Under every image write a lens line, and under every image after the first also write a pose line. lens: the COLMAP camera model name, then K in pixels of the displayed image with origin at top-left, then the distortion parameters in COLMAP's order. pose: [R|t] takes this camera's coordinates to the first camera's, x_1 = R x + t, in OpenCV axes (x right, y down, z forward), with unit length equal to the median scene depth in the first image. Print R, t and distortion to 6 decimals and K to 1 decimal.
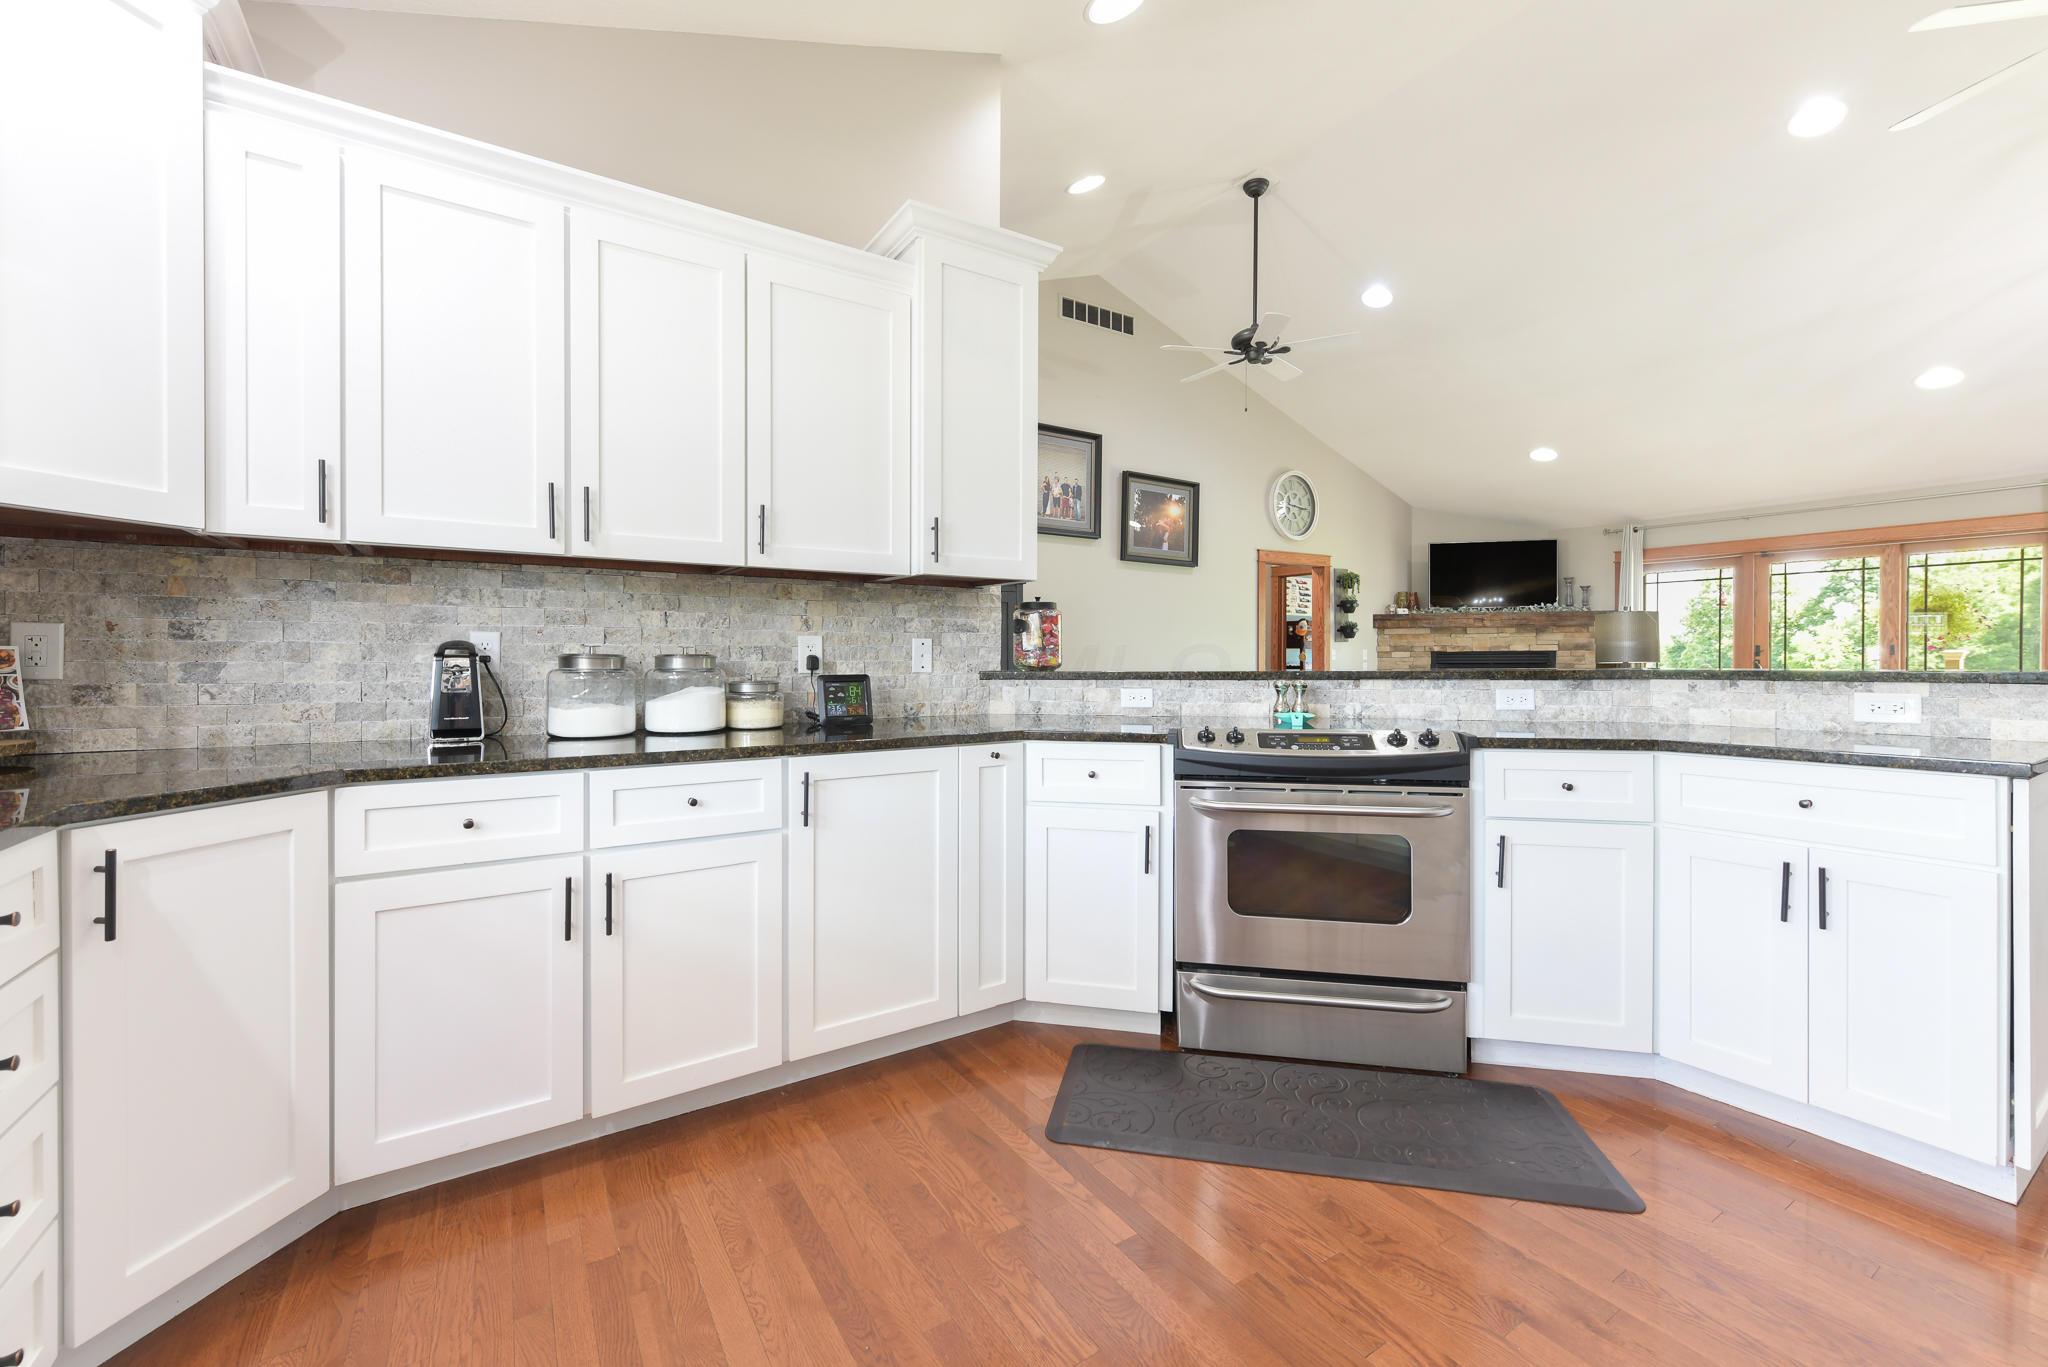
lens RADIAL K [[823.1, 0, 1014.1], [0, 823.1, 672.6], [0, 0, 1]] dist [0.005835, -0.001232]
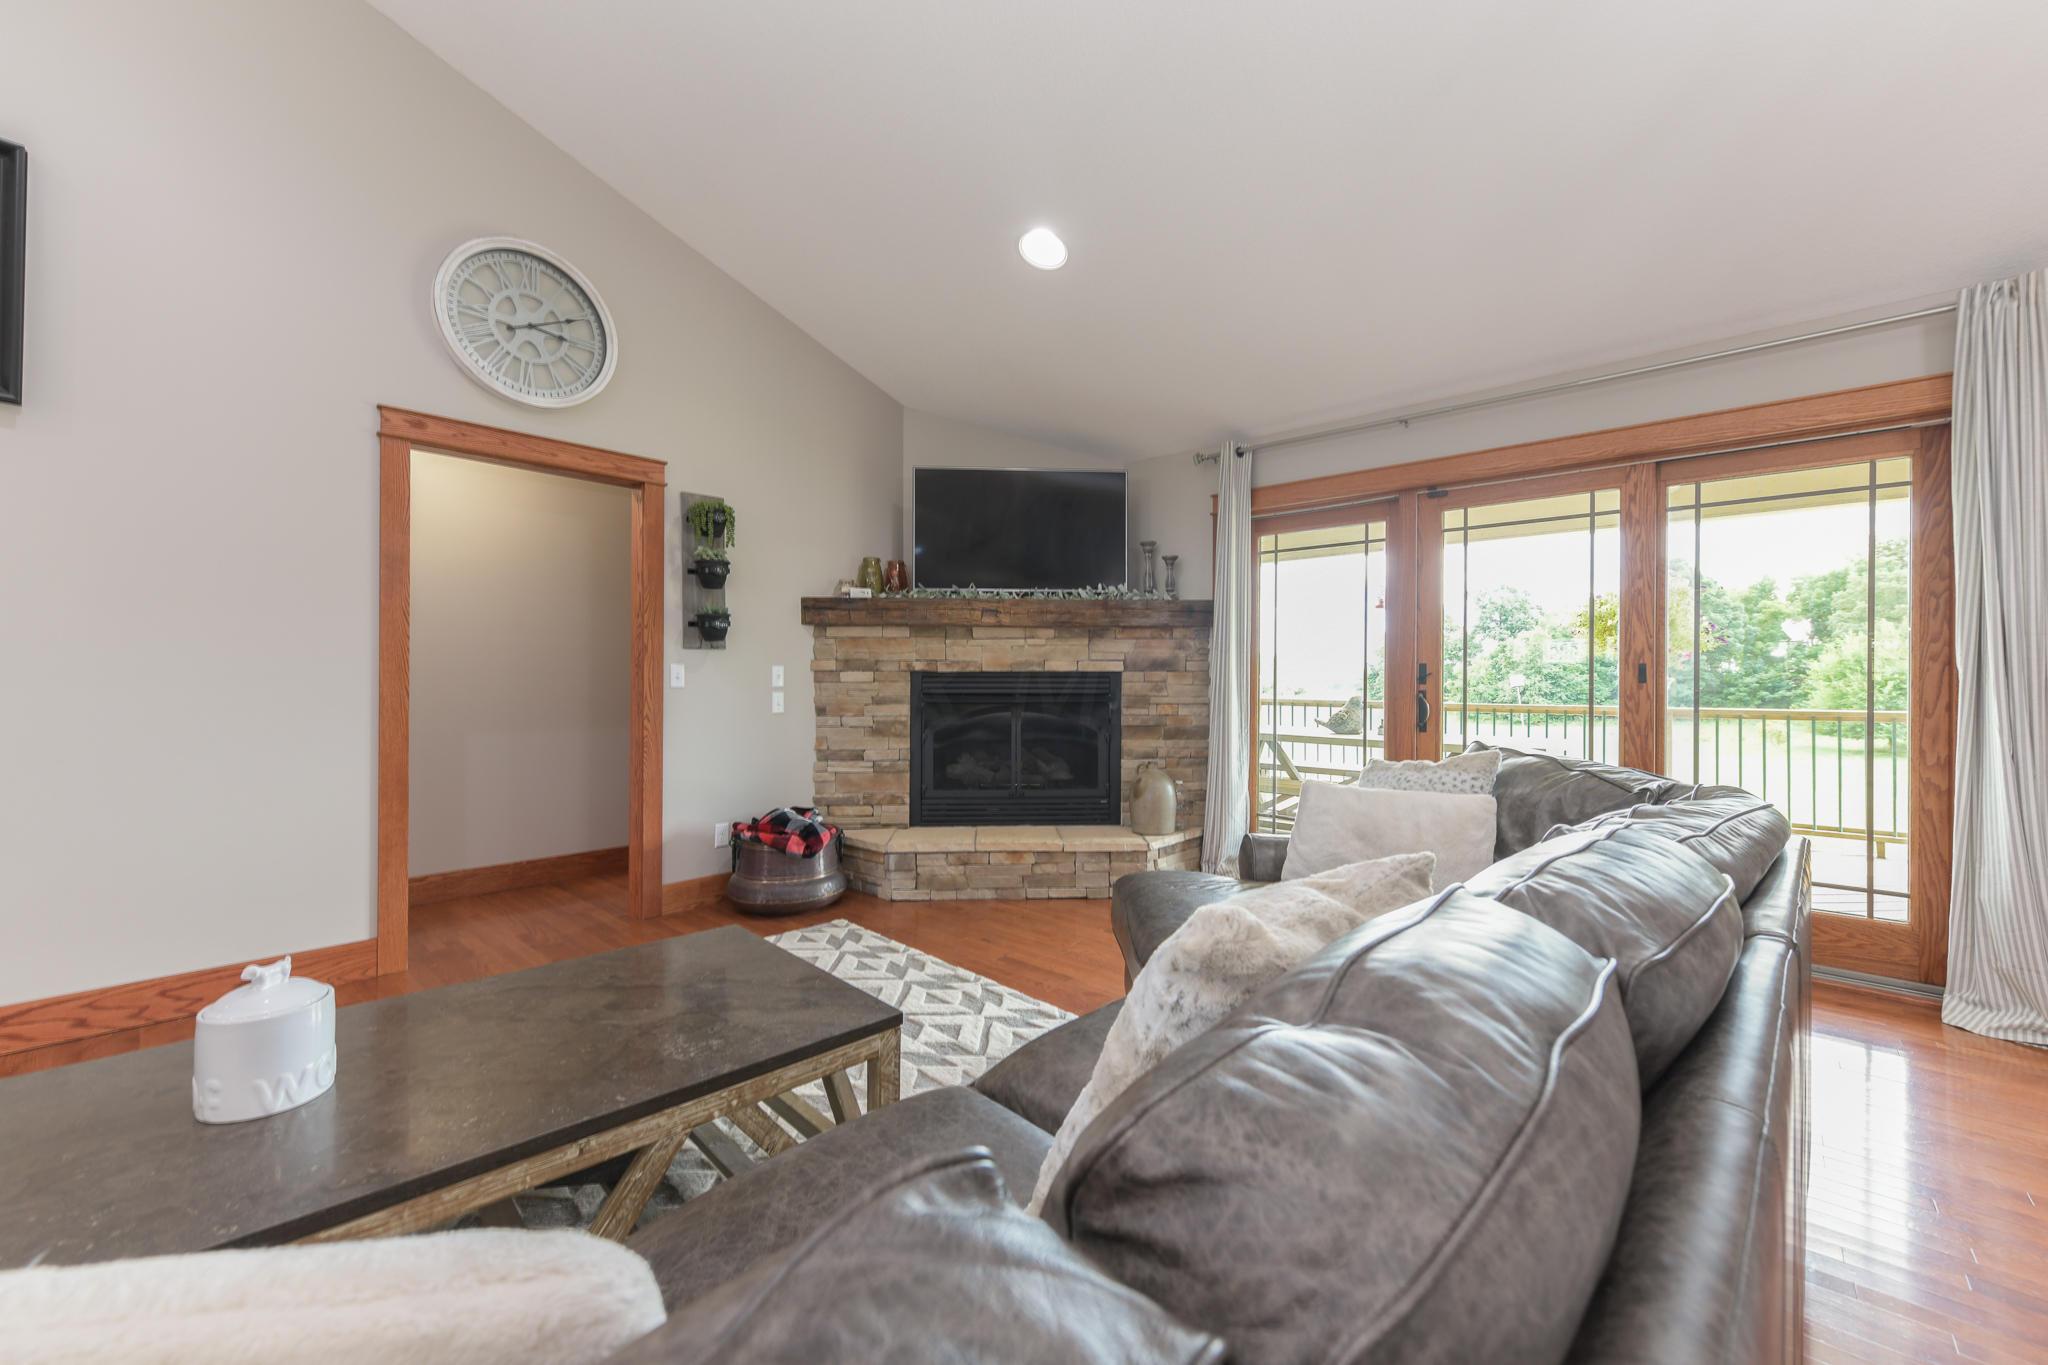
lens RADIAL K [[823.1, 0, 1029.8], [0, 823.1, 690.4], [0, 0, 1]] dist [0.005835, -0.001232]
pose [[0.959992, 0.006149, 0.279961, 0.510914], [-0.003518, 0.999945, -0.009899, -0.009828], [-0.280007, 0.008518, 0.959960, 0.564496]]
